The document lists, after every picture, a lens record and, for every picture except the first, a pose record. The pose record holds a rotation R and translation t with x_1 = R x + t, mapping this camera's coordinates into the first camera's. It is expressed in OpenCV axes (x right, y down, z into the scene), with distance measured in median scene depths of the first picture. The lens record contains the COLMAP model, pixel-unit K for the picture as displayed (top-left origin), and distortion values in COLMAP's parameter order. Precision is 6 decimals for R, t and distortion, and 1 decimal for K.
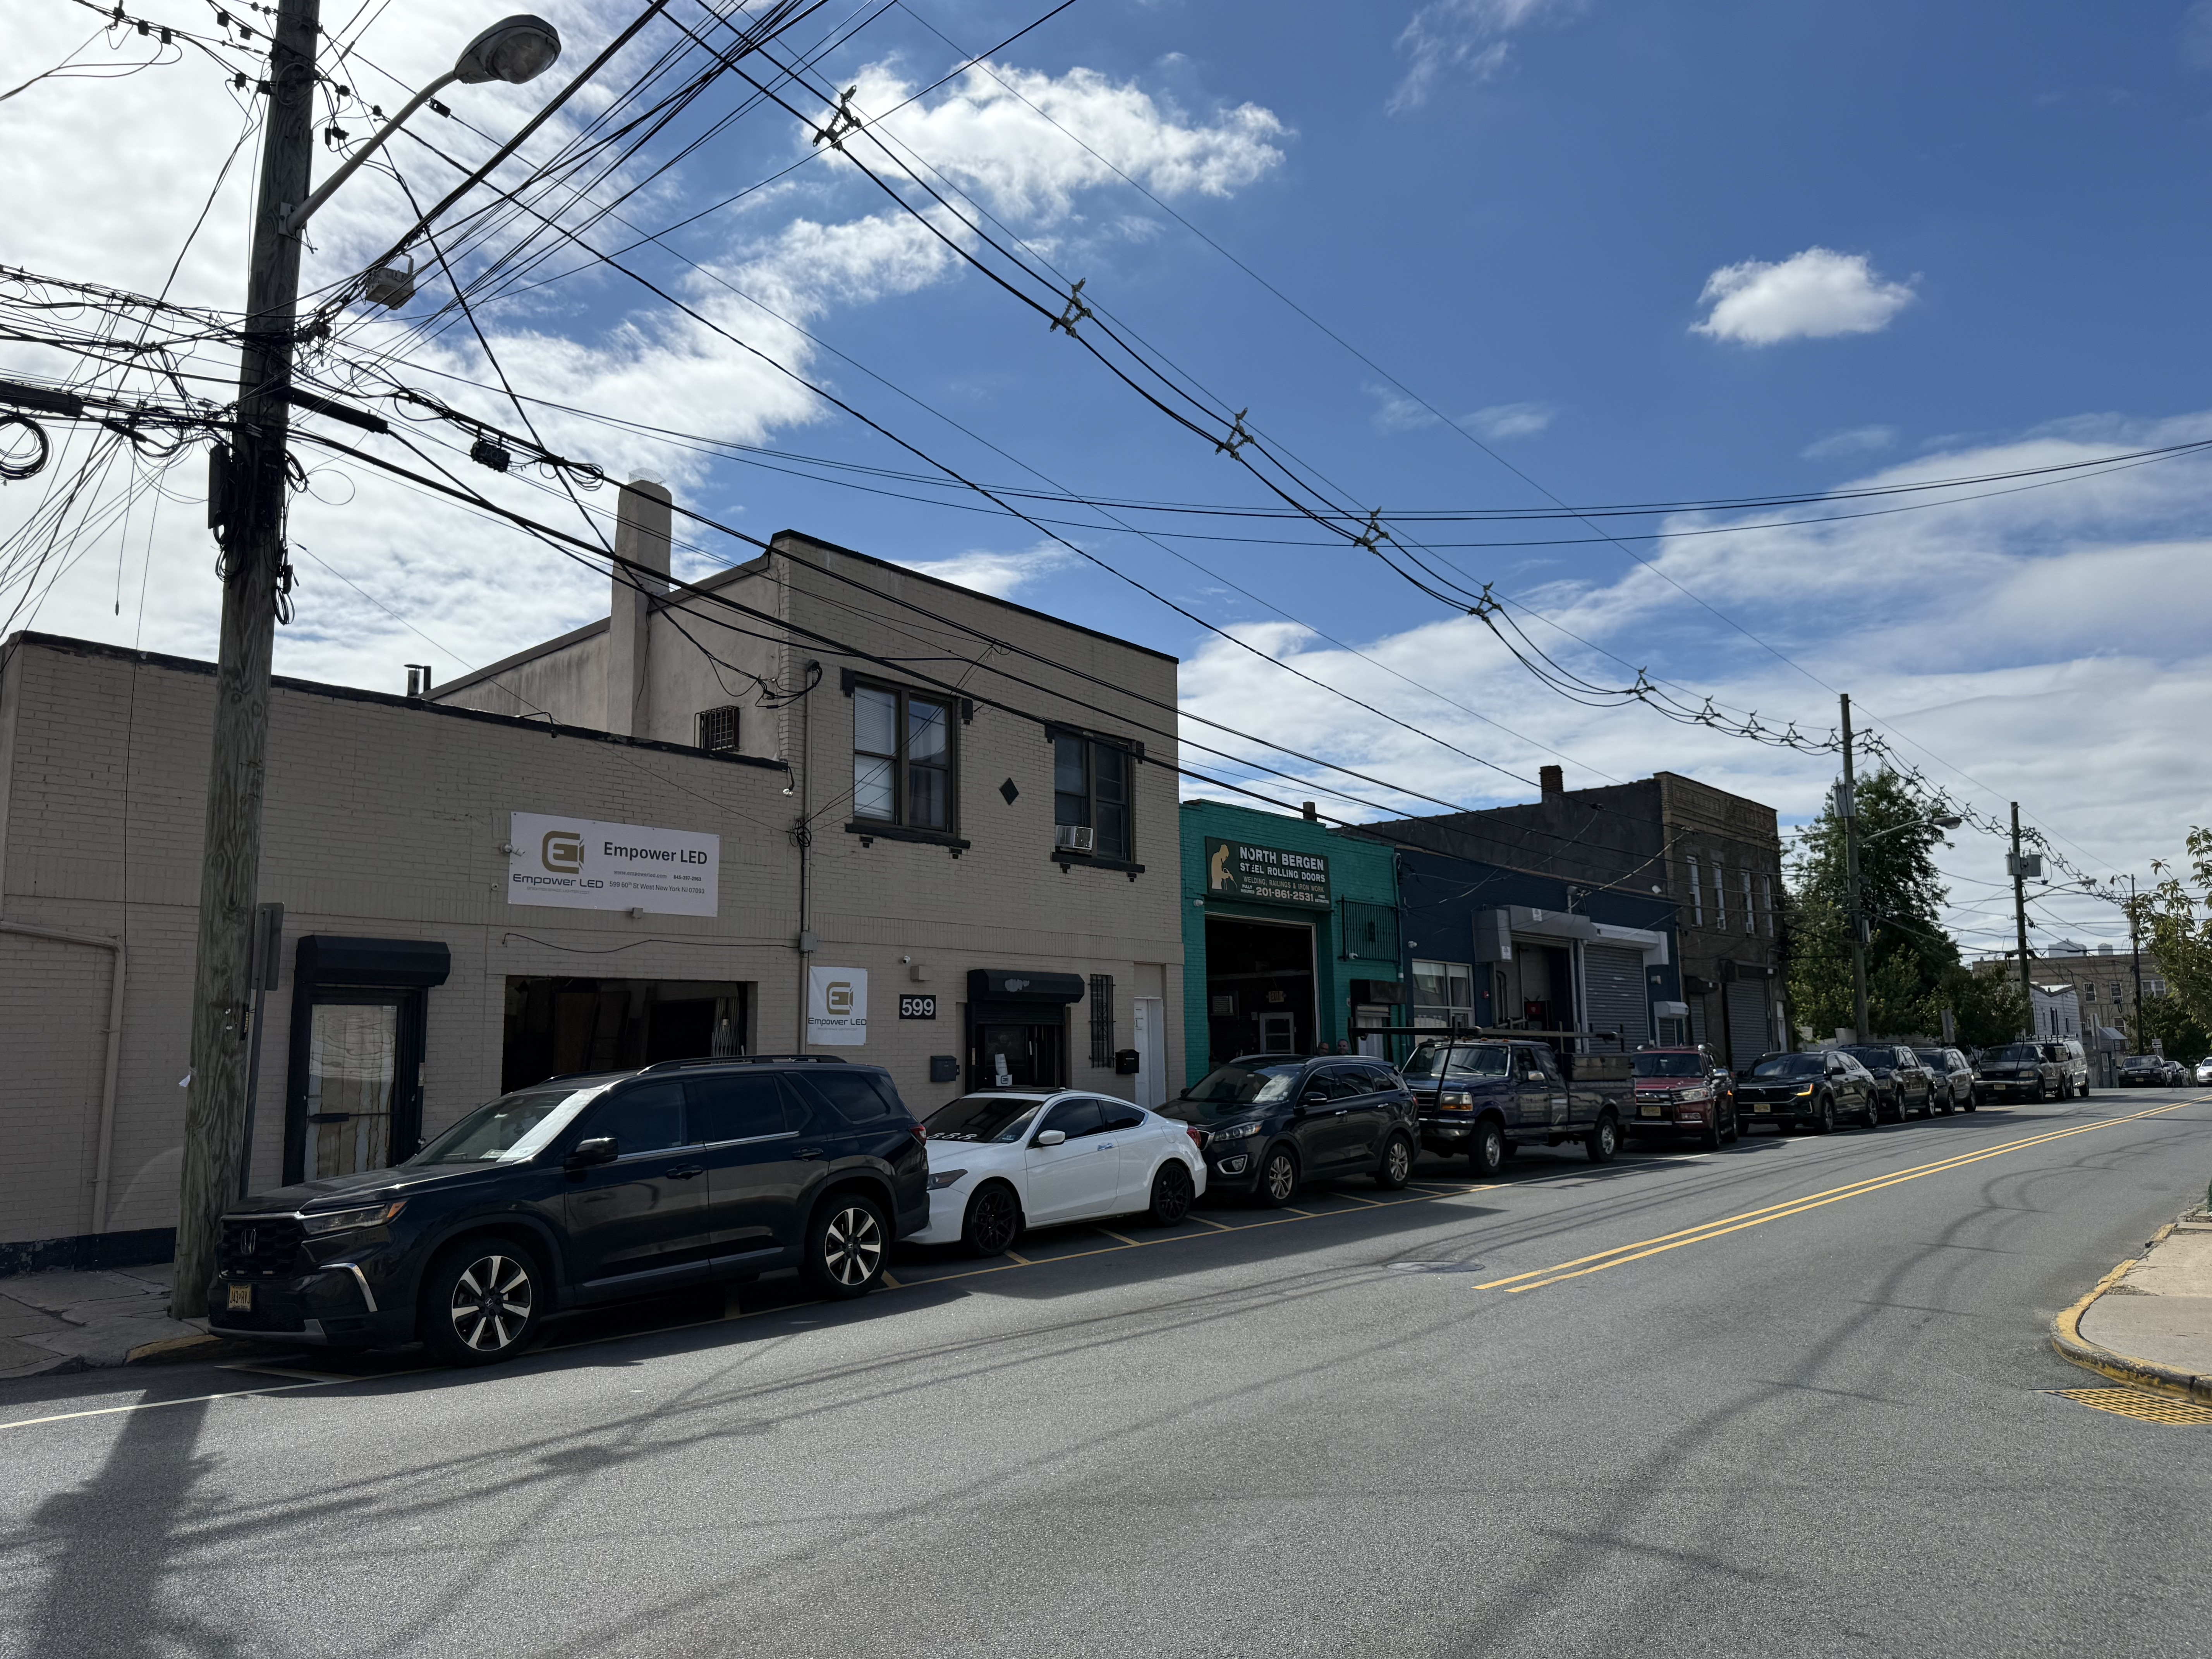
lens RADIAL K [[1486.4, 0, 1106.0], [0, 1486.4, 829.5], [0, 0, 1]] dist [-0.000511, -0.058637]
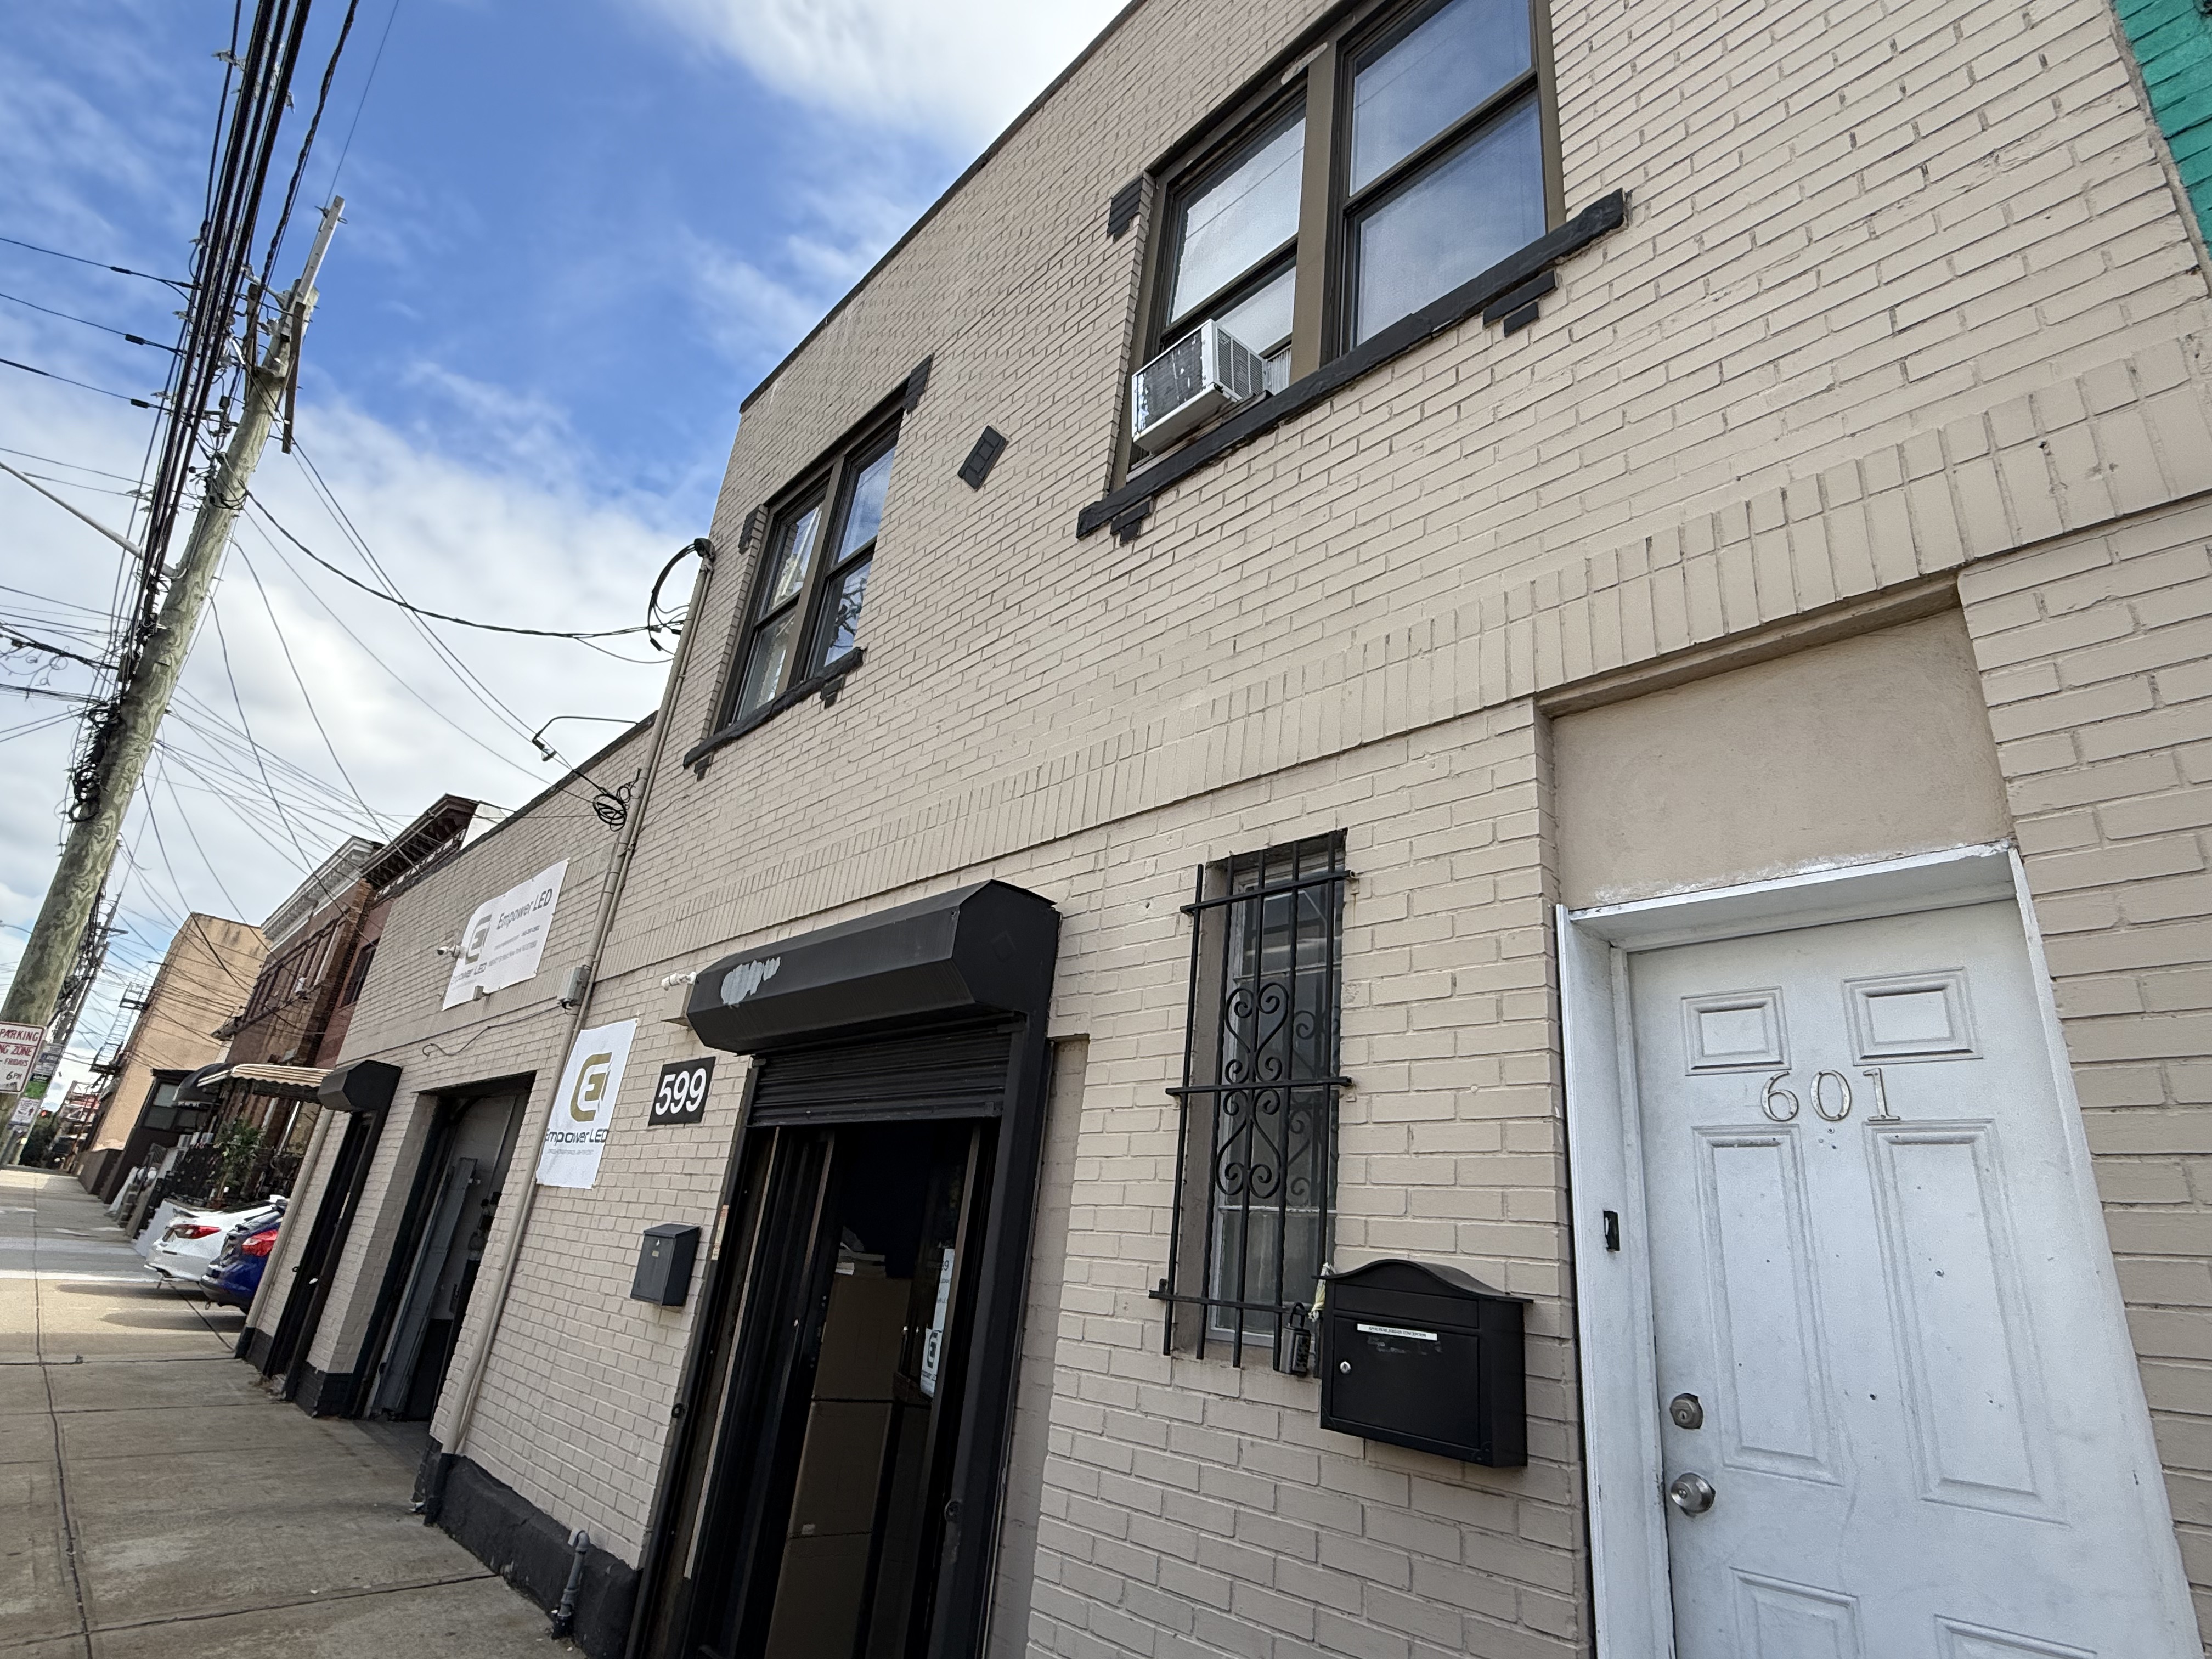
lens RADIAL K [[1116.8, 0, 1106.0], [0, 1116.8, 829.5], [0, 0, 1]] dist [-0.001023, 0.000444]
pose [[-0.126227, -0.366160, -0.921951, 0.191933], [0.050559, 0.925802, -0.374612, 0.209461], [0.990712, -0.093899, -0.098348, 1.400795]]
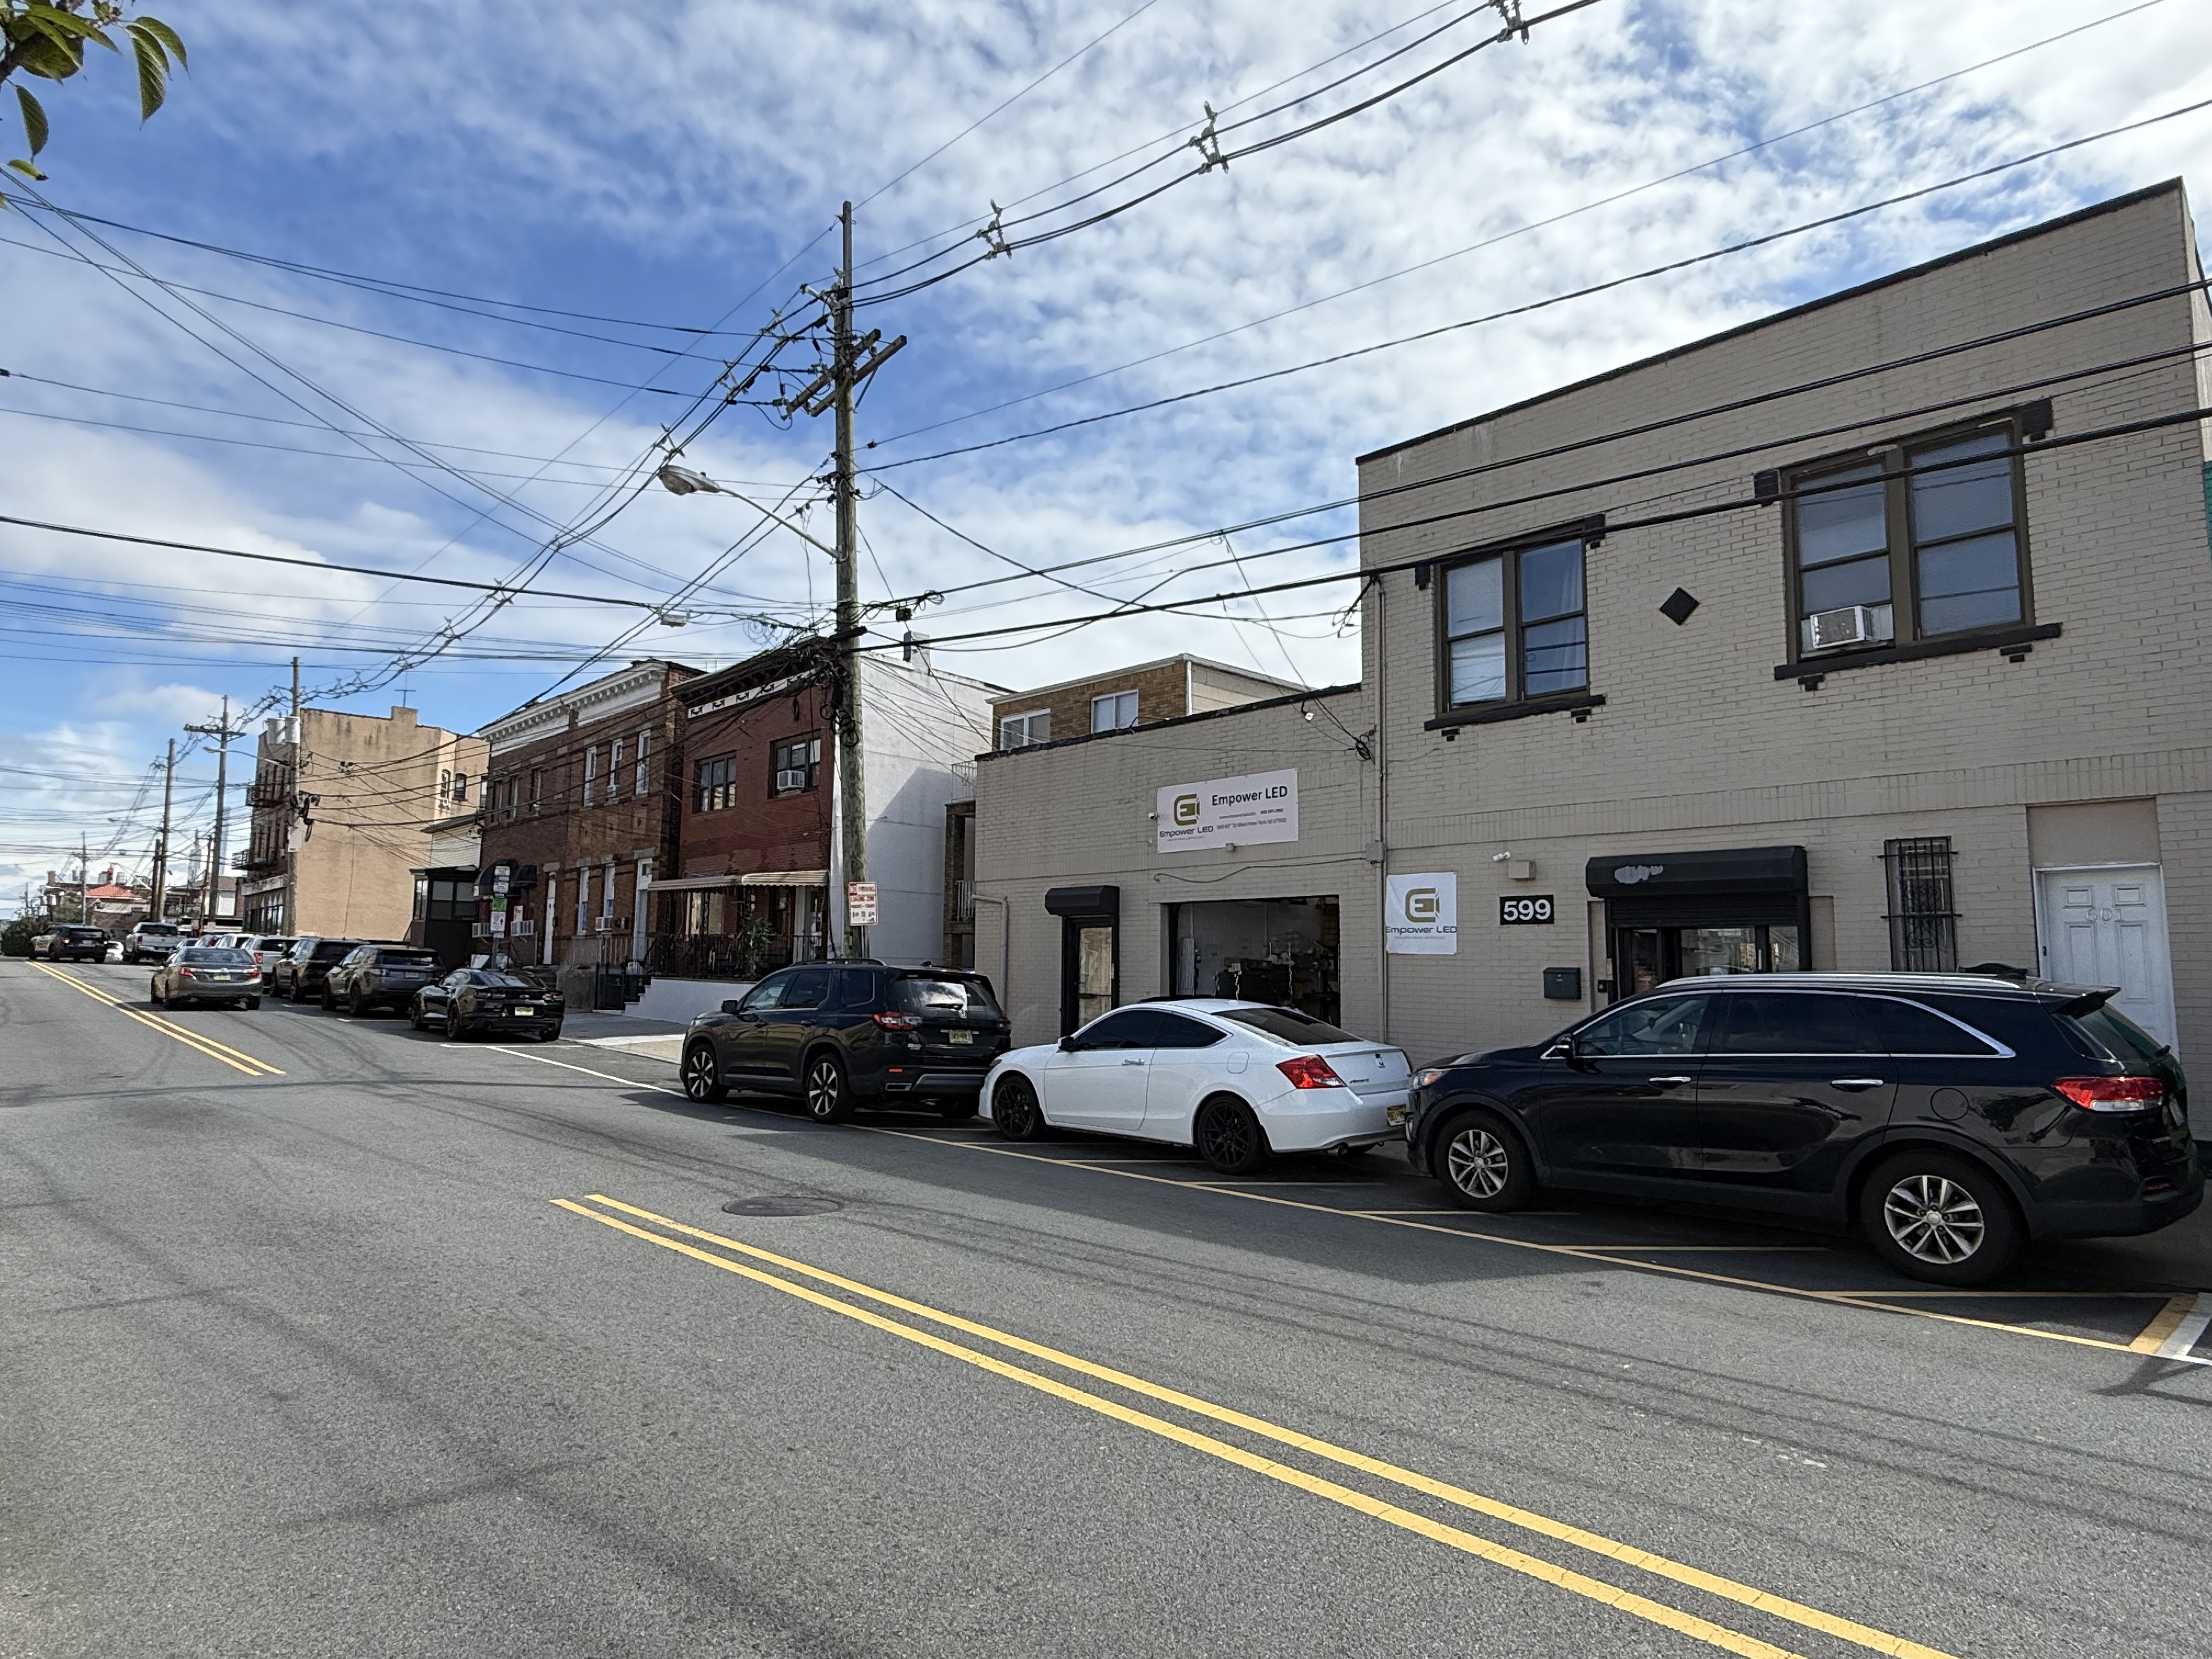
lens RADIAL K [[1263.0, 0, 1106.0], [0, 1263.0, 829.5], [0, 0, 1]] dist [-0.002250, -0.000841]
pose [[-0.134193, -0.088204, -0.987022, 0.761957], [0.143044, 0.983875, -0.107370, 0.143177], [0.980577, -0.155596, -0.119412, 1.046967]]
